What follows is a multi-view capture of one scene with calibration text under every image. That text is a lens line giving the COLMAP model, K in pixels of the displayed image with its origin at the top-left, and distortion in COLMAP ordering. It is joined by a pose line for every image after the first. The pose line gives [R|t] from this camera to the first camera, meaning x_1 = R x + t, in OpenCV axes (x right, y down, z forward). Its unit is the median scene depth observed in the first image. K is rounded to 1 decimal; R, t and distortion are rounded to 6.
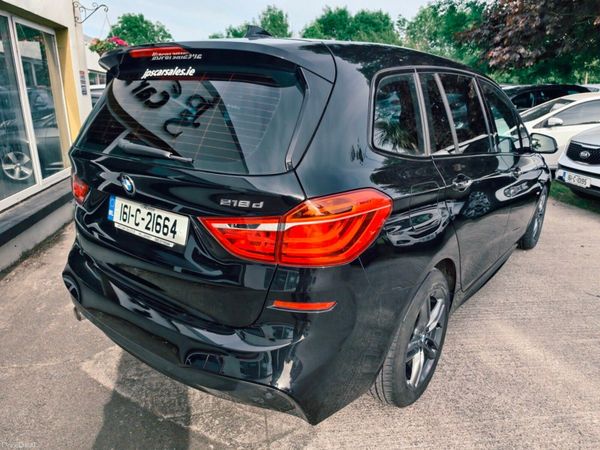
lens RADIAL K [[423.2, 0, 299.8], [0, 423.2, 227.2], [0, 0, 1]] dist [0.006771, -0.006130]
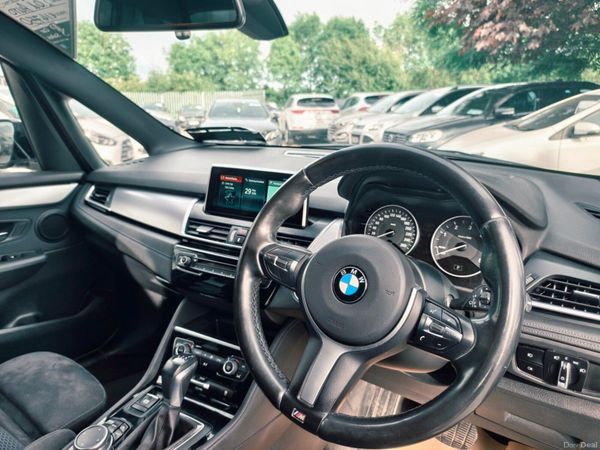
lens RADIAL K [[423.2, 0, 297.4], [0, 423.2, 223.5], [0, 0, 1]] dist [0.006771, -0.006130]
pose [[0.999526, -0.017653, 0.025228, 0.120118], [0.018566, 0.999164, -0.036434, -0.071023], [-0.024563, 0.036885, 0.999018, 0.293718]]
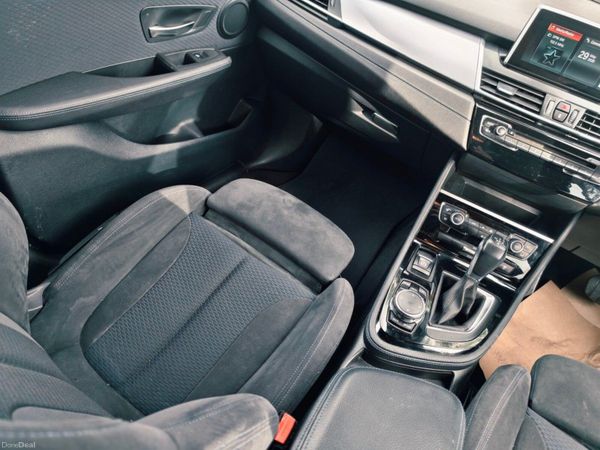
lens RADIAL K [[423.2, 0, 299.3], [0, 423.2, 221.9], [0, 0, 1]] dist [0.006771, -0.006130]
pose [[0.978937, 0.096347, 0.179998, 0.050885], [-0.165596, 0.890386, 0.424017, -0.078778], [-0.119415, -0.444893, 0.887587, 0.310835]]
